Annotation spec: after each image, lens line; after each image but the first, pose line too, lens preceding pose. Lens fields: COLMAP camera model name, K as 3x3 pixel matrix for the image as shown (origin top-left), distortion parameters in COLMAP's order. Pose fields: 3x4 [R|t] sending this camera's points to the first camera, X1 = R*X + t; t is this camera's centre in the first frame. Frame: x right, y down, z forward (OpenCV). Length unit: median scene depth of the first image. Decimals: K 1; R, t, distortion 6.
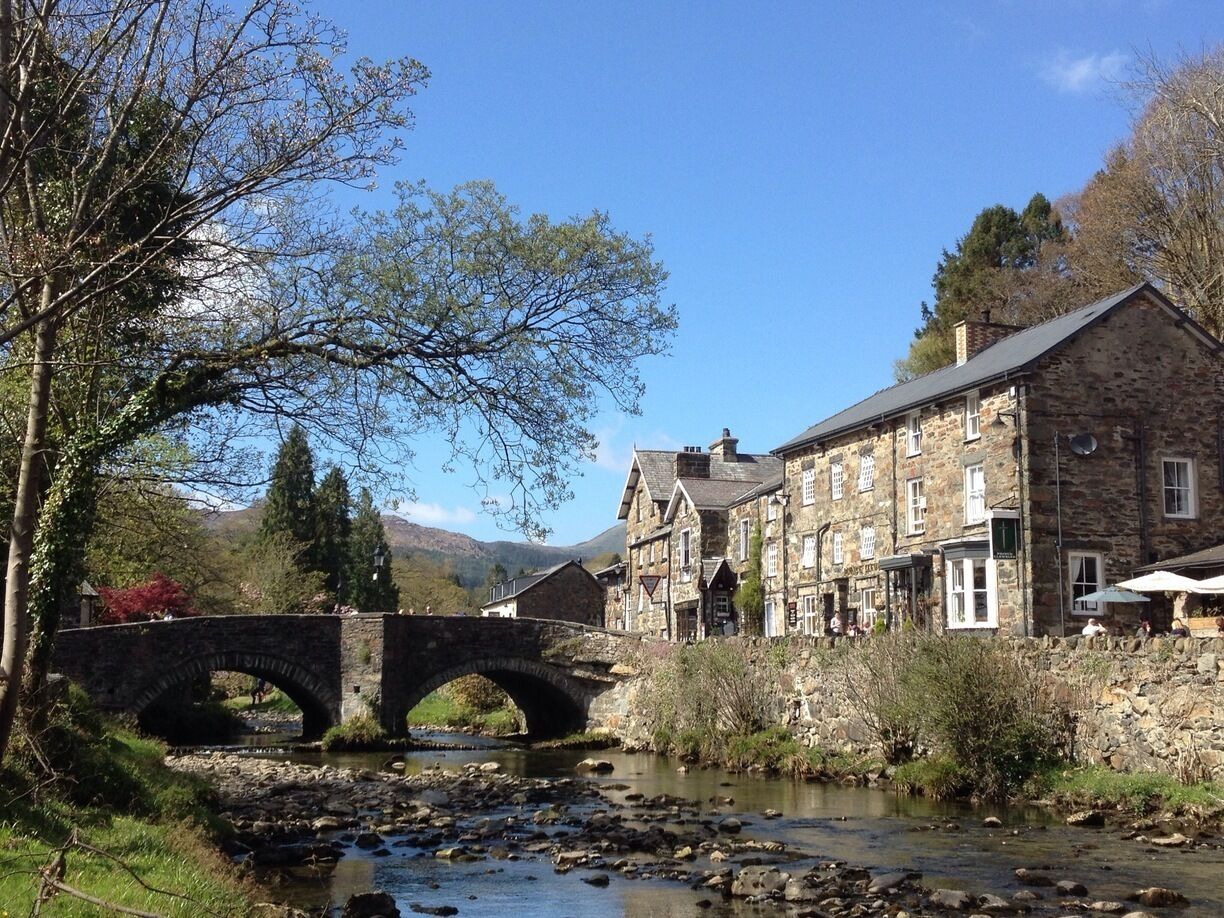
lens RADIAL K [[2067.9, 0, 612.0], [0, 2067.9, 459.0], [0, 0, 1]] dist [0.180418, -0.194528]
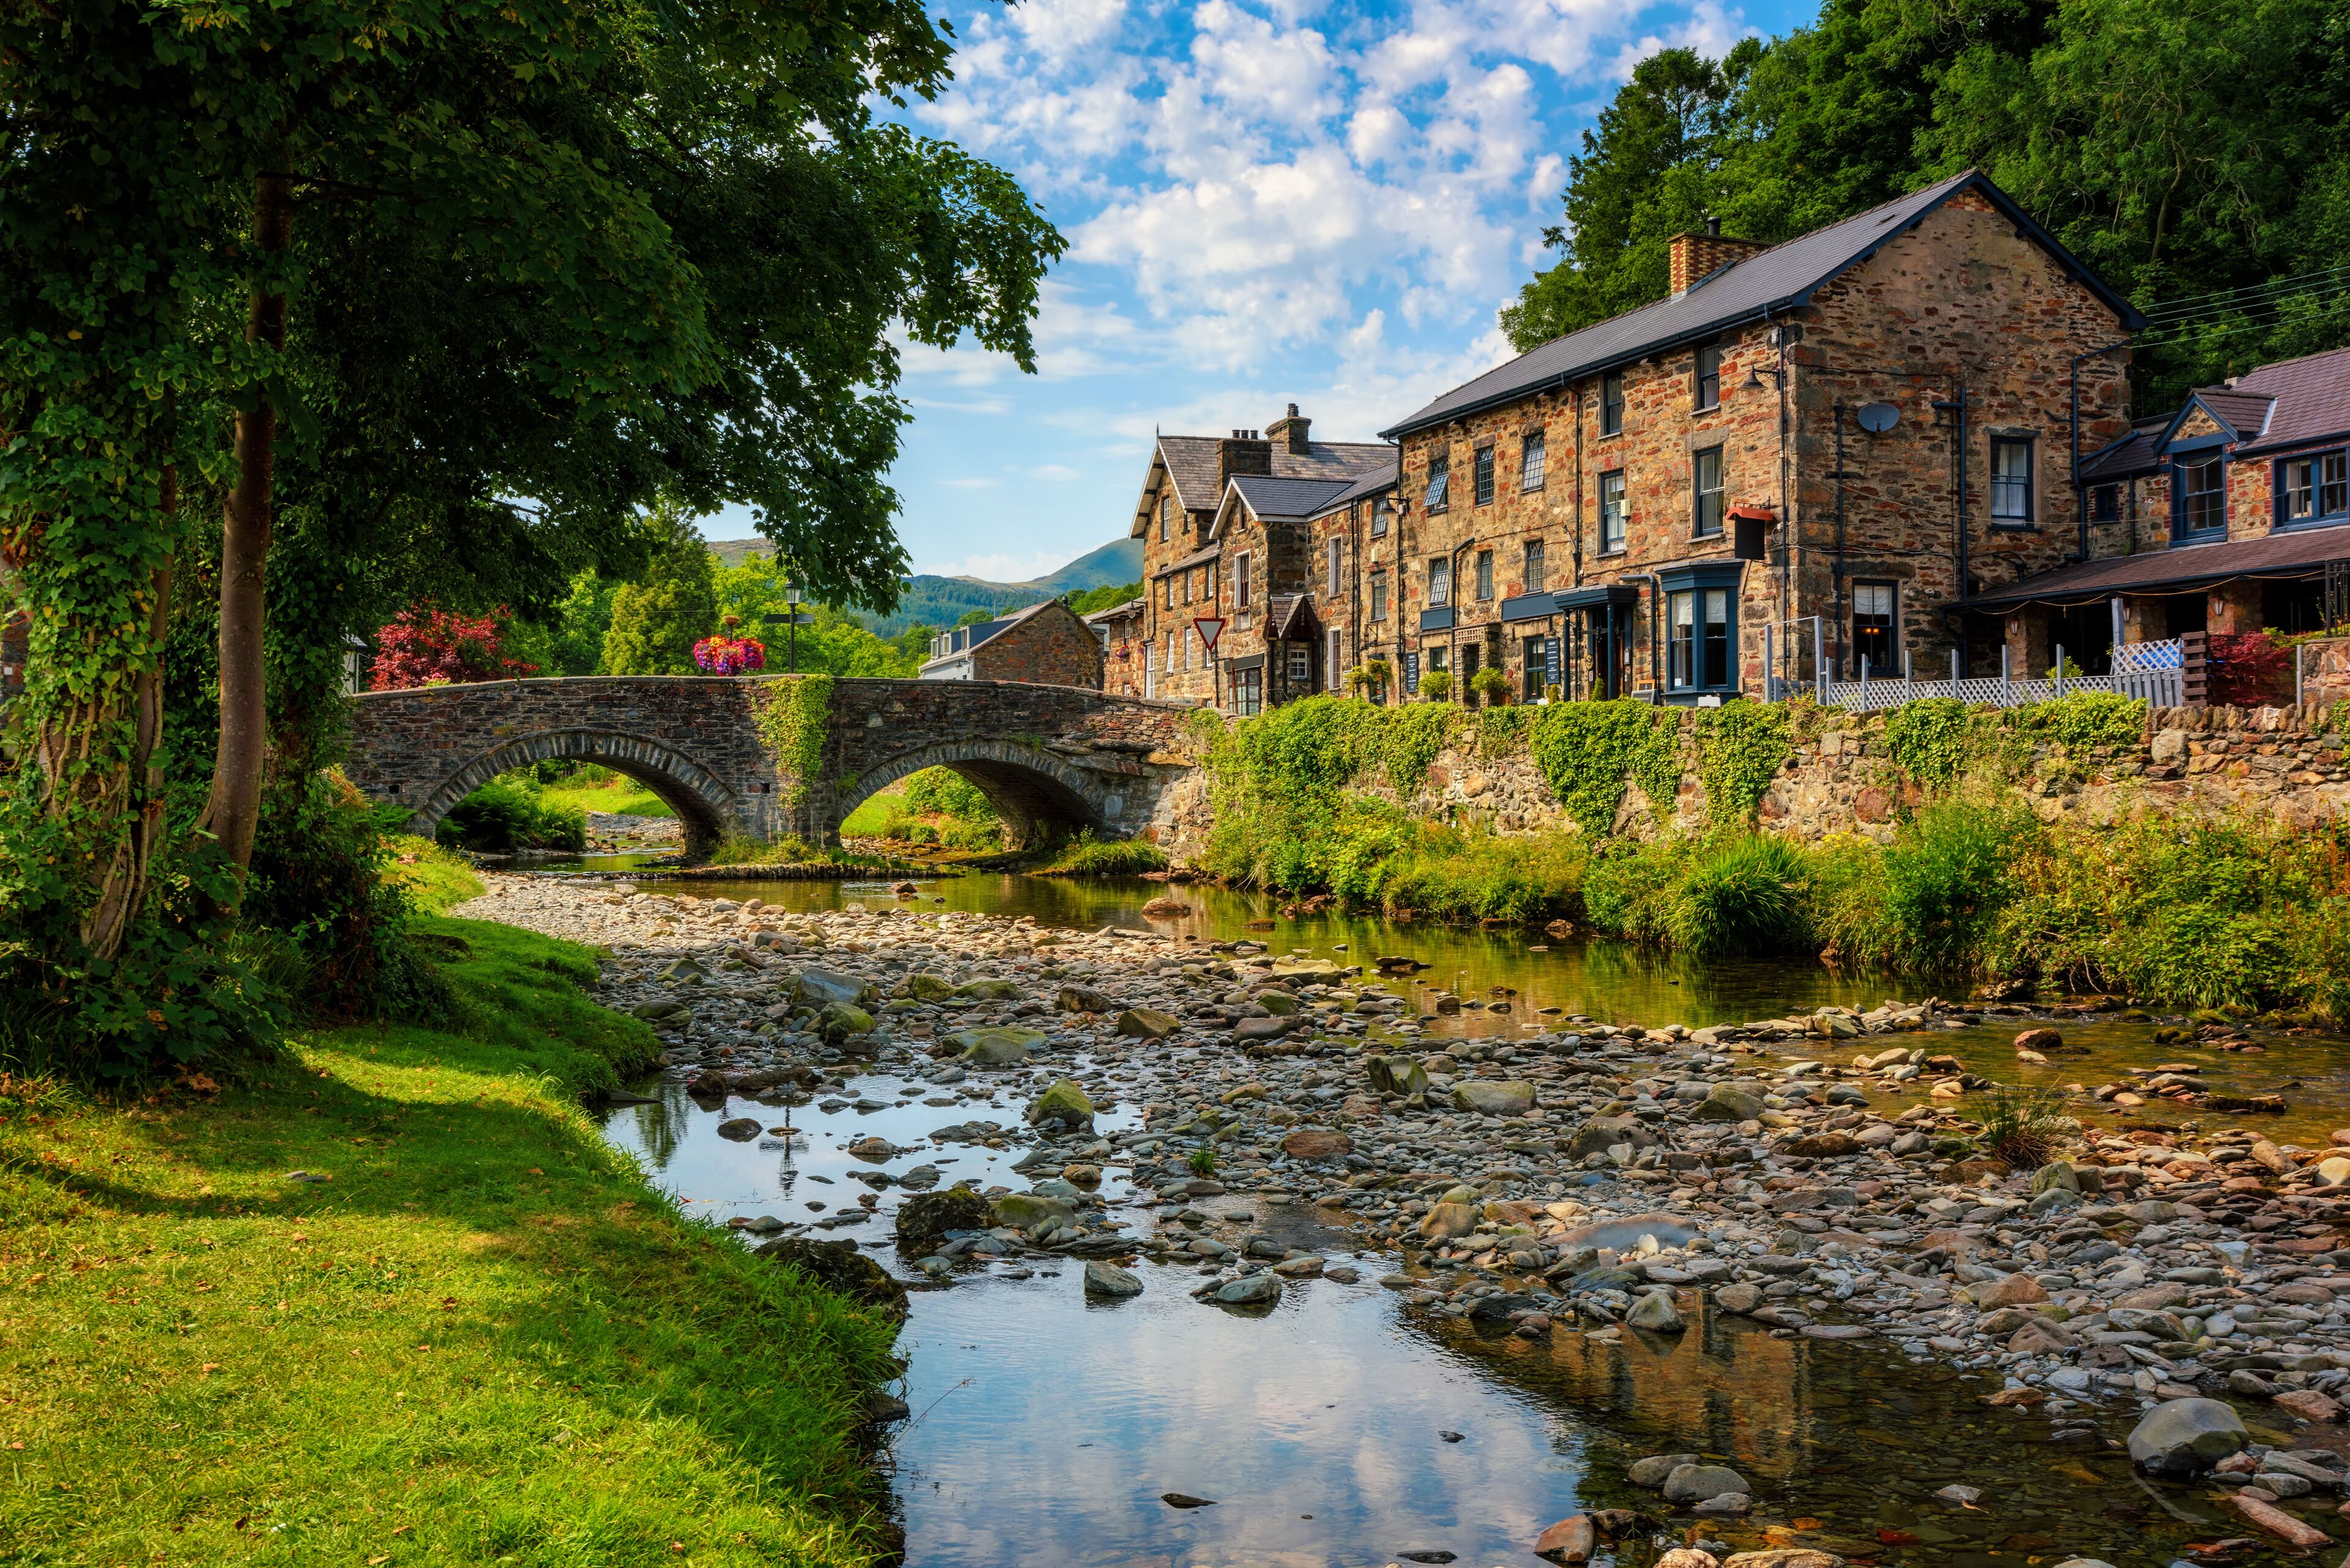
lens RADIAL K [[2354.3, 0, 1175.0], [0, 2354.3, 784.0], [0, 0, 1]] dist [0.060219, -0.006700]
pose [[0.994508, -0.008802, 0.104287, -0.070853], [-0.003797, 0.992767, 0.119998, 0.017794], [-0.104589, -0.119735, 0.987281, 0.241299]]
